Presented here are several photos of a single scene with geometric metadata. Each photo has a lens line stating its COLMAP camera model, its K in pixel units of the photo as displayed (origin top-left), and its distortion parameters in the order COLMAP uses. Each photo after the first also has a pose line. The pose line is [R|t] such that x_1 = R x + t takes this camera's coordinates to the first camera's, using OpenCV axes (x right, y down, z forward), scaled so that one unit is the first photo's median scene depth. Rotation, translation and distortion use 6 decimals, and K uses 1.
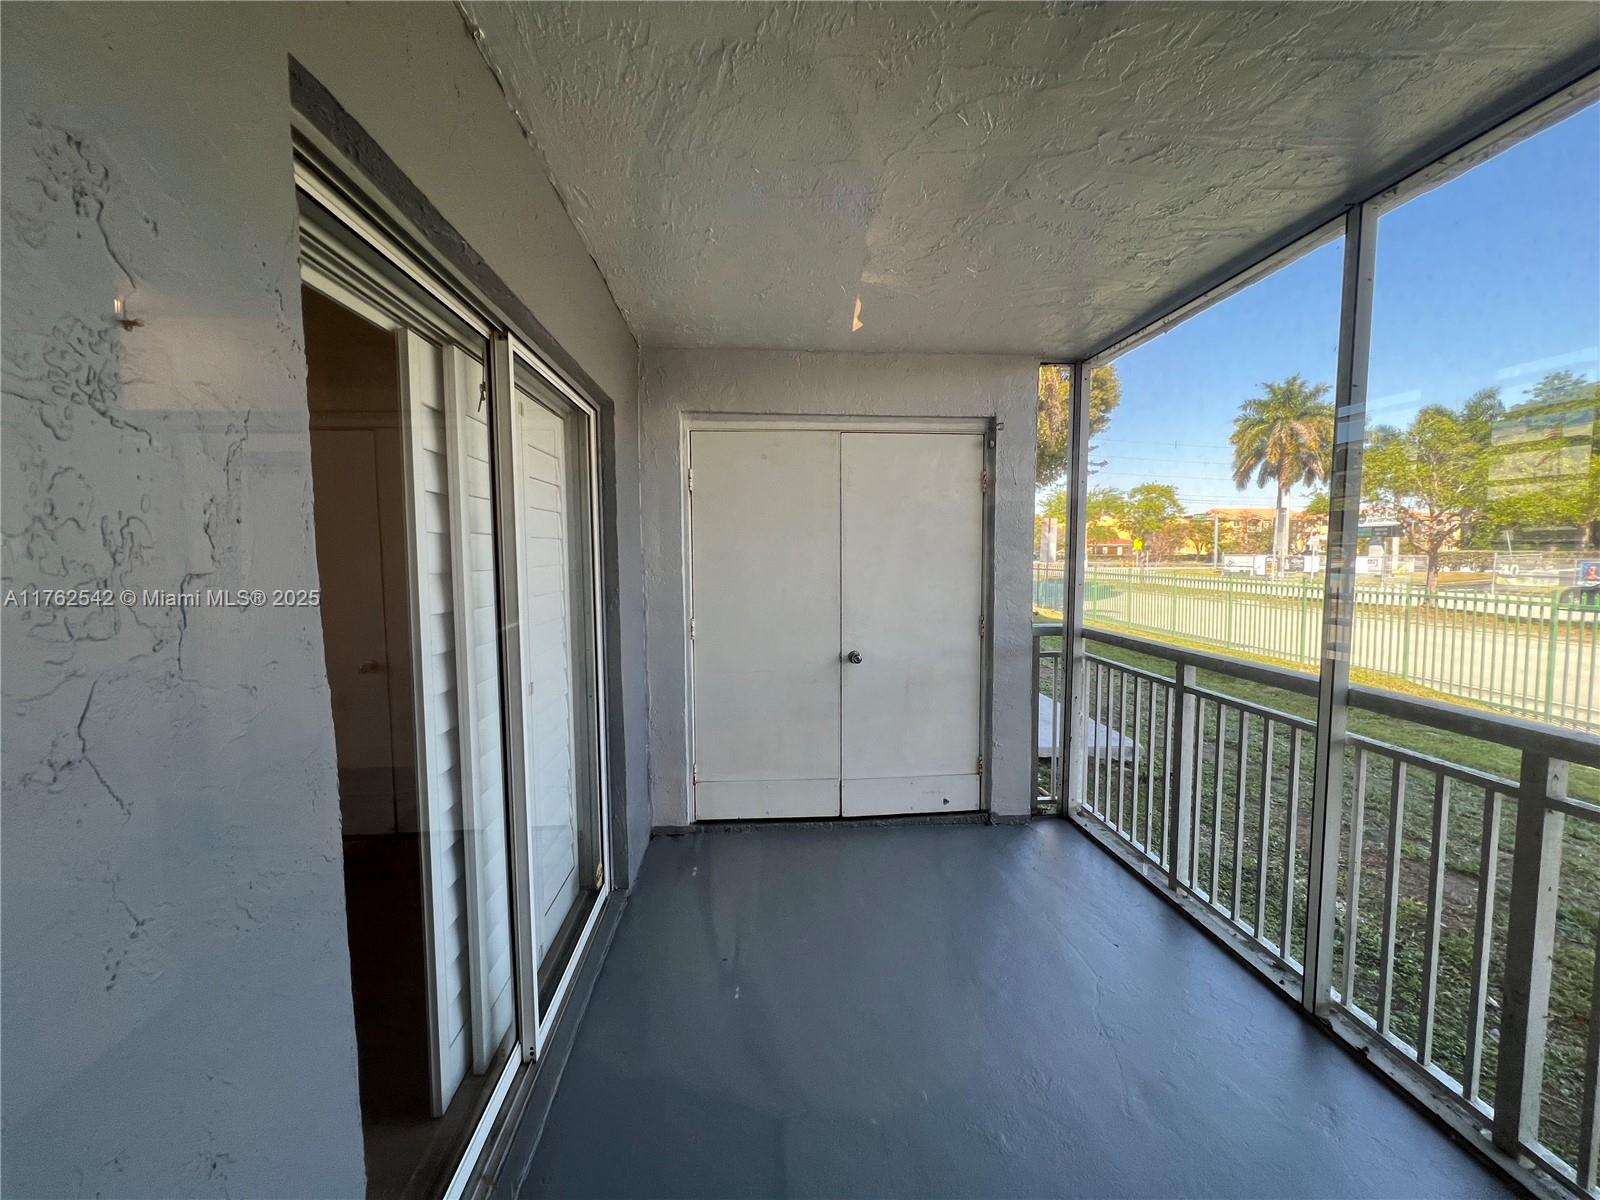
lens RADIAL K [[642.1, 0, 802.5], [0, 642.1, 598.9], [0, 0, 1]] dist [-0.003331, 0.001410]
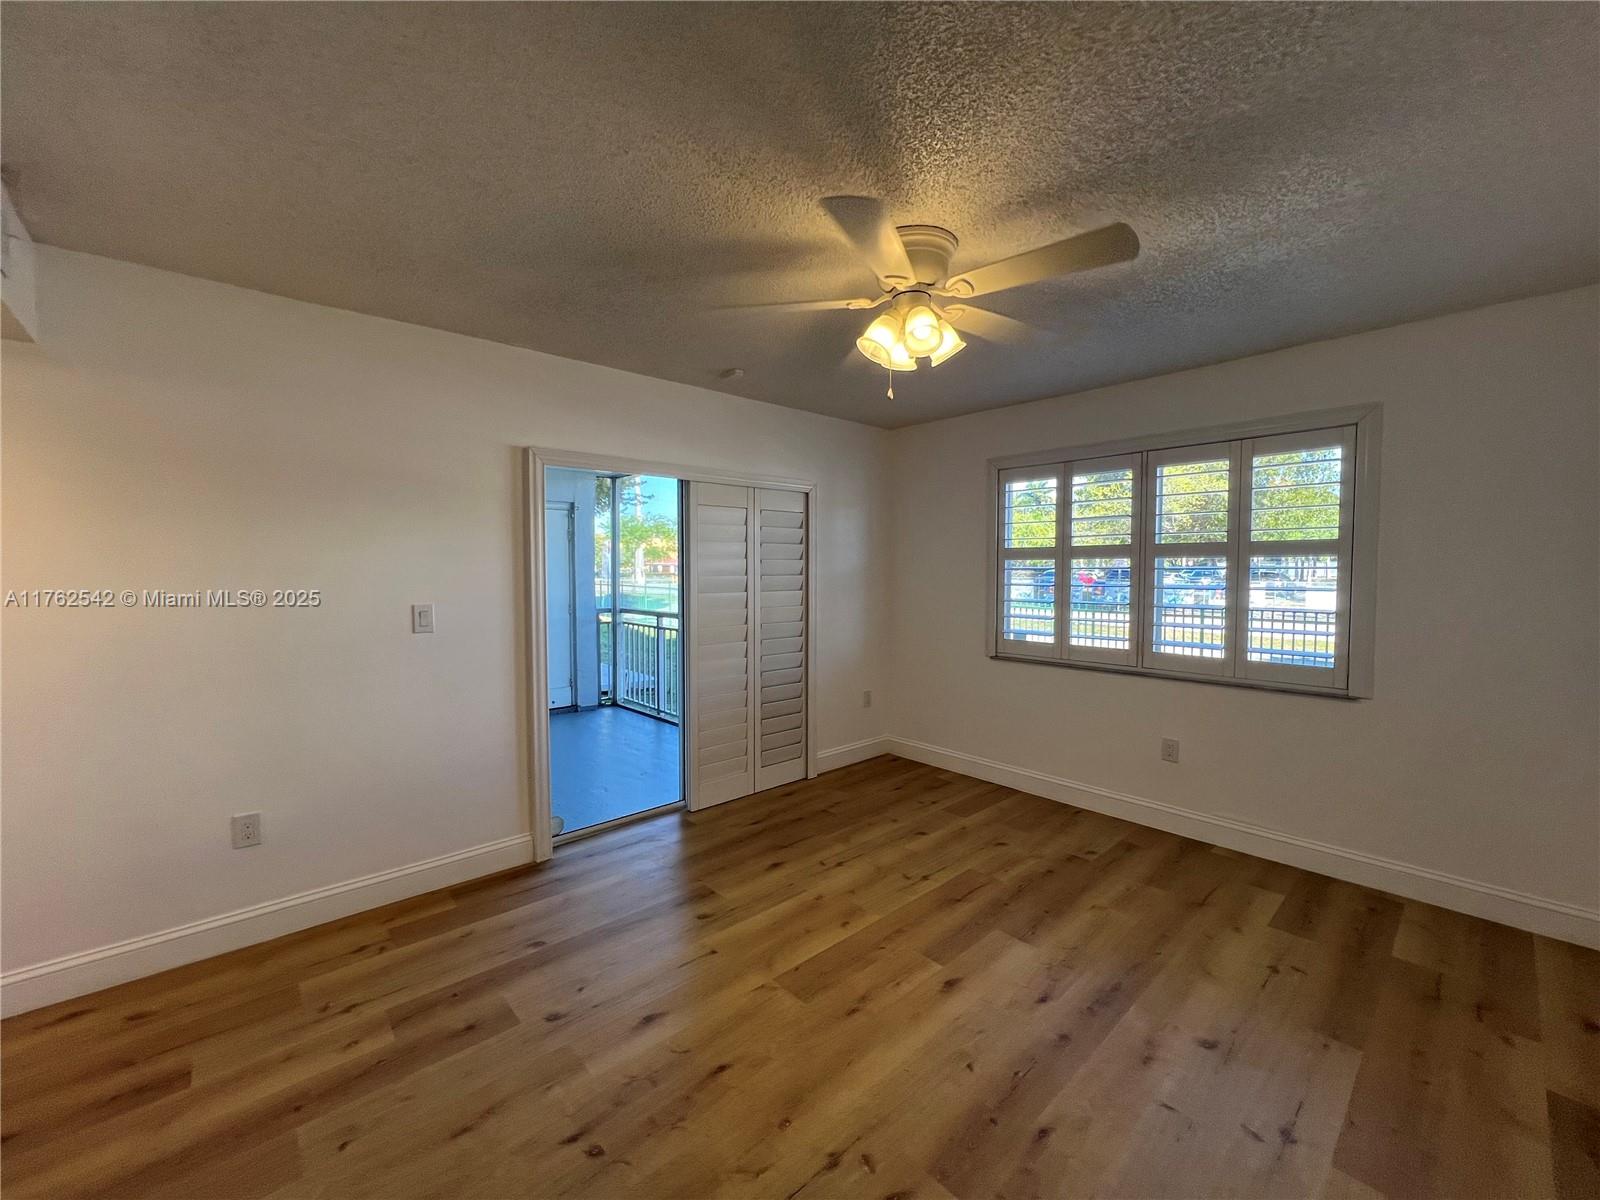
lens RADIAL K [[642.1, 0, 803.8], [0, 642.1, 600.4], [0, 0, 1]] dist [-0.003331, 0.001410]
pose [[0.790689, -0.019776, 0.611898, -0.336775], [0.034804, 0.999314, -0.012676, 0.066218], [-0.611228, 0.031319, 0.790835, -0.933882]]
